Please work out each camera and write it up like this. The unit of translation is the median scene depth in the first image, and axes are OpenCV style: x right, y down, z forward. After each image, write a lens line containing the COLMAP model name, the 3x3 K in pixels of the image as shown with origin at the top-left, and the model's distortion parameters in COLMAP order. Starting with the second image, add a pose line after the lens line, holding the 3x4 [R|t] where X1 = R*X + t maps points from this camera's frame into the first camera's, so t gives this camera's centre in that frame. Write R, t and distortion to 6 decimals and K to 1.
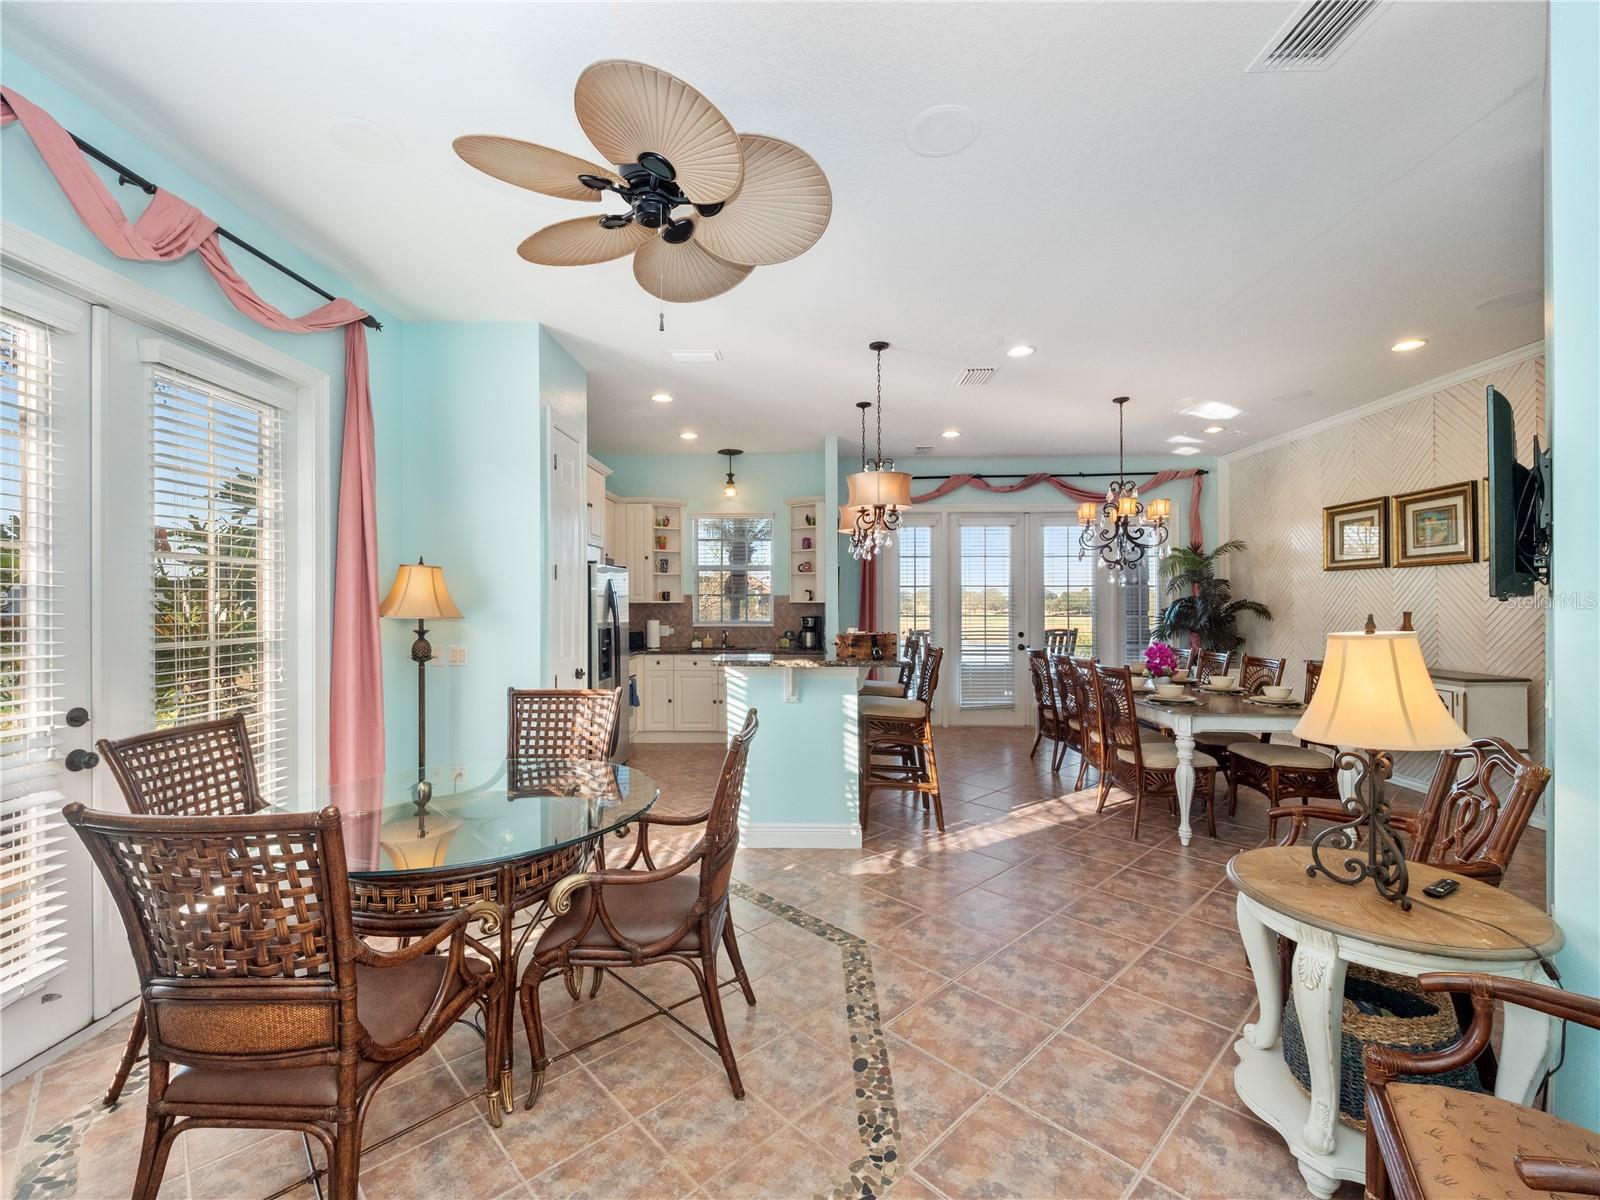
lens RADIAL K [[693.9, 0, 772.5], [0, 693.9, 597.2], [0, 0, 1]] dist [0.001108, -0.001065]
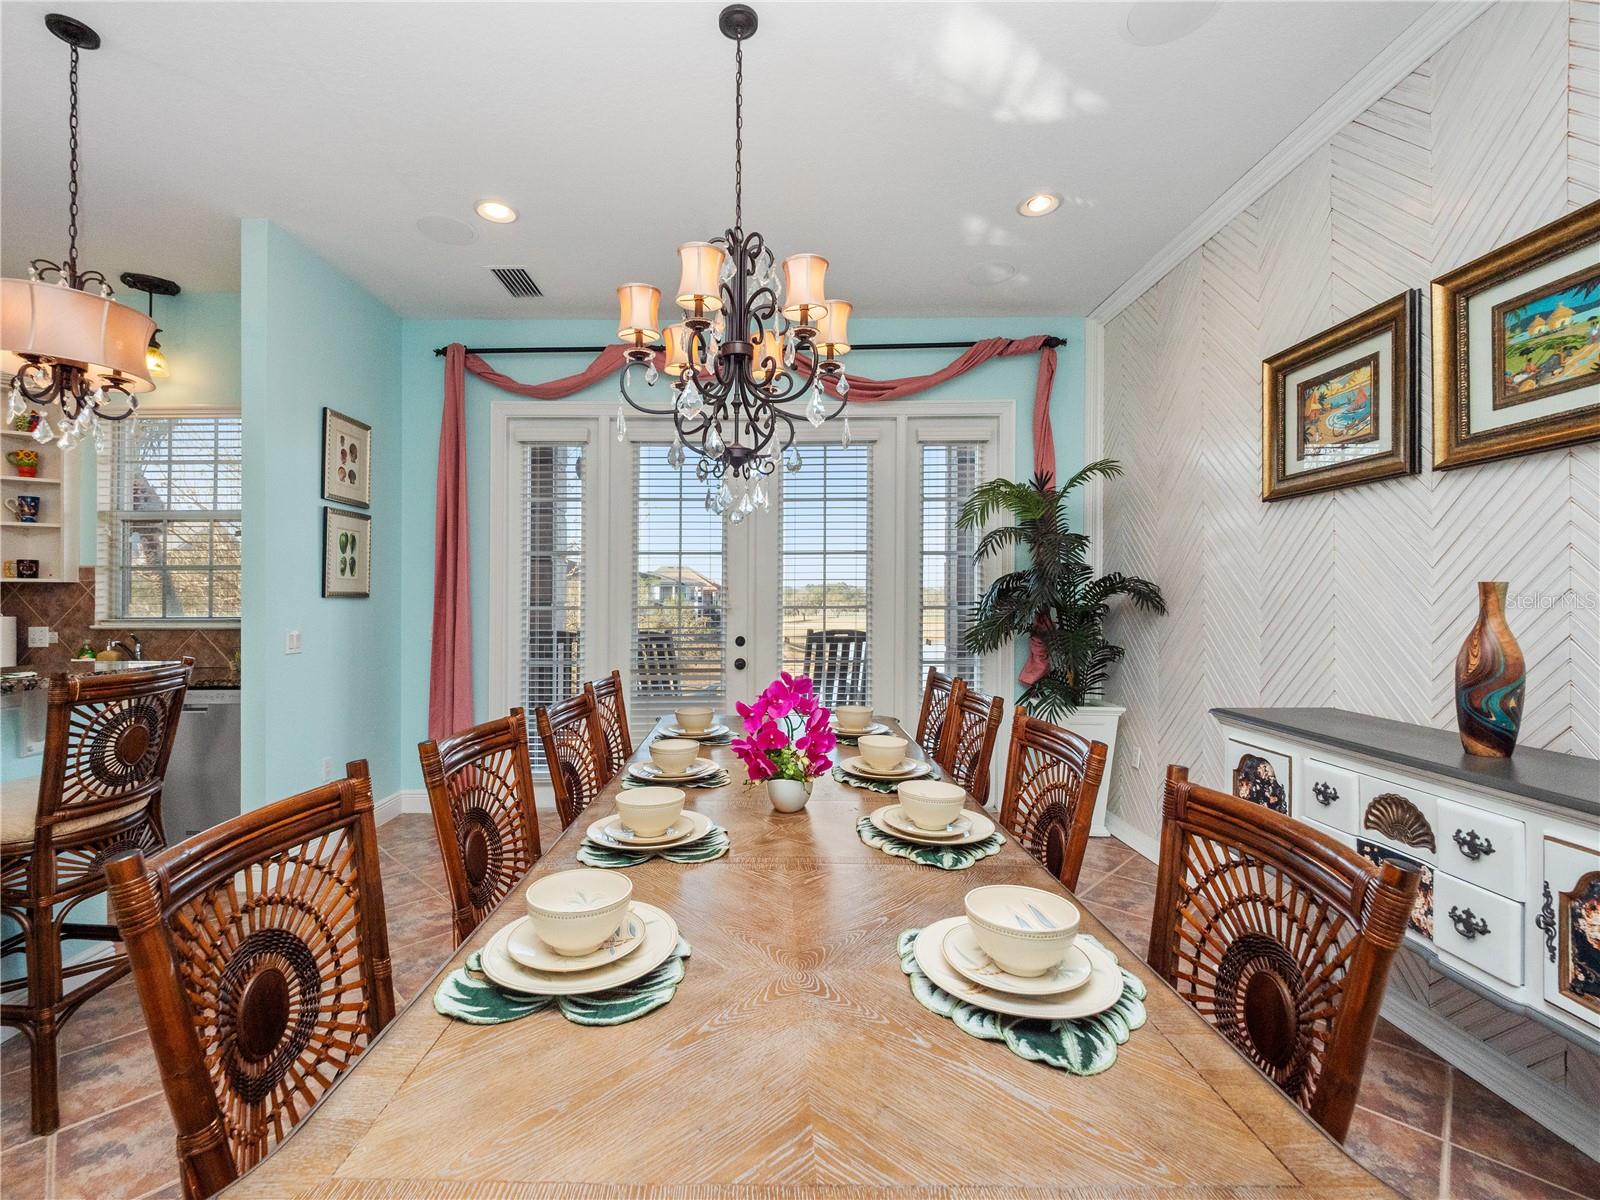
lens RADIAL K [[693.9, 0, 777.1], [0, 693.9, 593.9], [0, 0, 1]] dist [0.001108, -0.001065]
pose [[0.999683, 0.001120, 0.025134, 0.424987], [-0.000995, 0.999987, -0.004988, 0.020838], [-0.025140, 0.004962, 0.999672, 0.508328]]
